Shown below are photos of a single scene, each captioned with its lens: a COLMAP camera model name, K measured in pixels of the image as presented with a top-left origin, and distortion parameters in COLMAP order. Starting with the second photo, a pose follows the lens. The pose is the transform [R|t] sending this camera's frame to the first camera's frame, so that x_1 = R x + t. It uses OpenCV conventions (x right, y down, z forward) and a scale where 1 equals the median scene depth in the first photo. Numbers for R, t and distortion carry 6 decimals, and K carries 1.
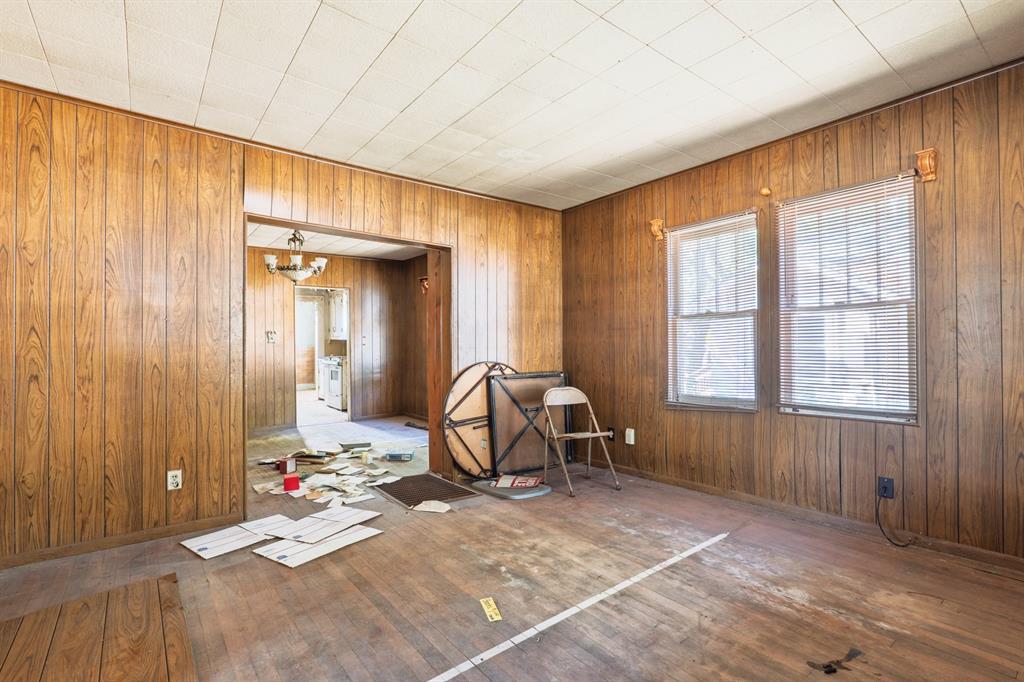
lens RADIAL K [[470.3, 0, 517.1], [0, 470.3, 341.7], [0, 0, 1]] dist [-0.009048, -0.000355]
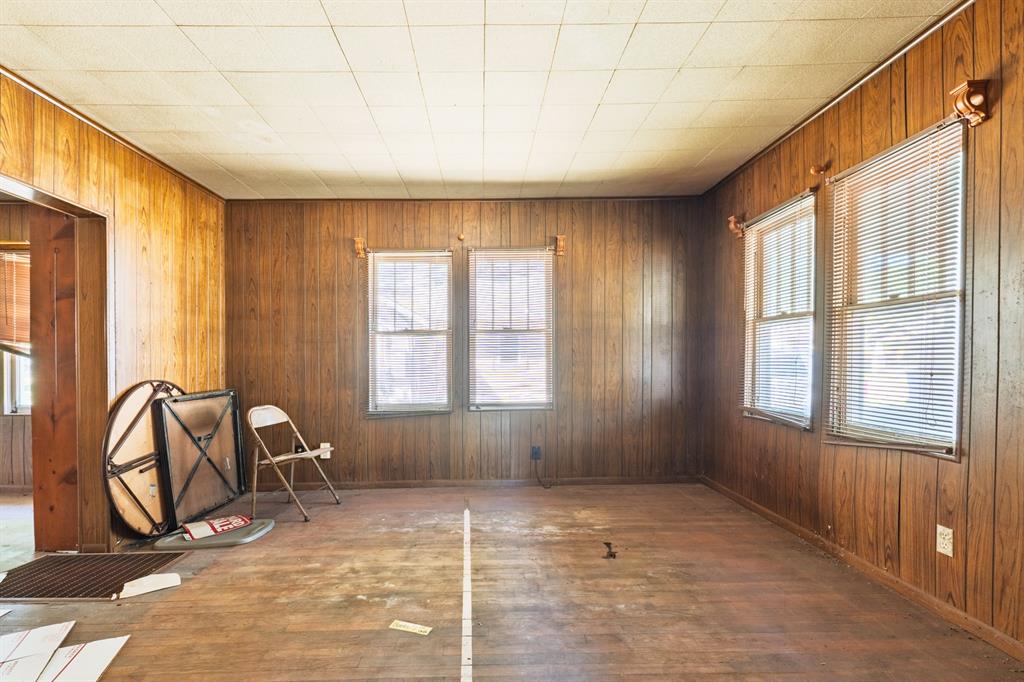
lens RADIAL K [[470.3, 0, 483.6], [0, 470.3, 364.7], [0, 0, 1]] dist [-0.009048, -0.000355]
pose [[0.612793, -0.008465, 0.790198, -0.416597], [-0.004957, 0.999882, 0.014555, 0.004870], [-0.790228, -0.012836, 0.612679, 0.165131]]
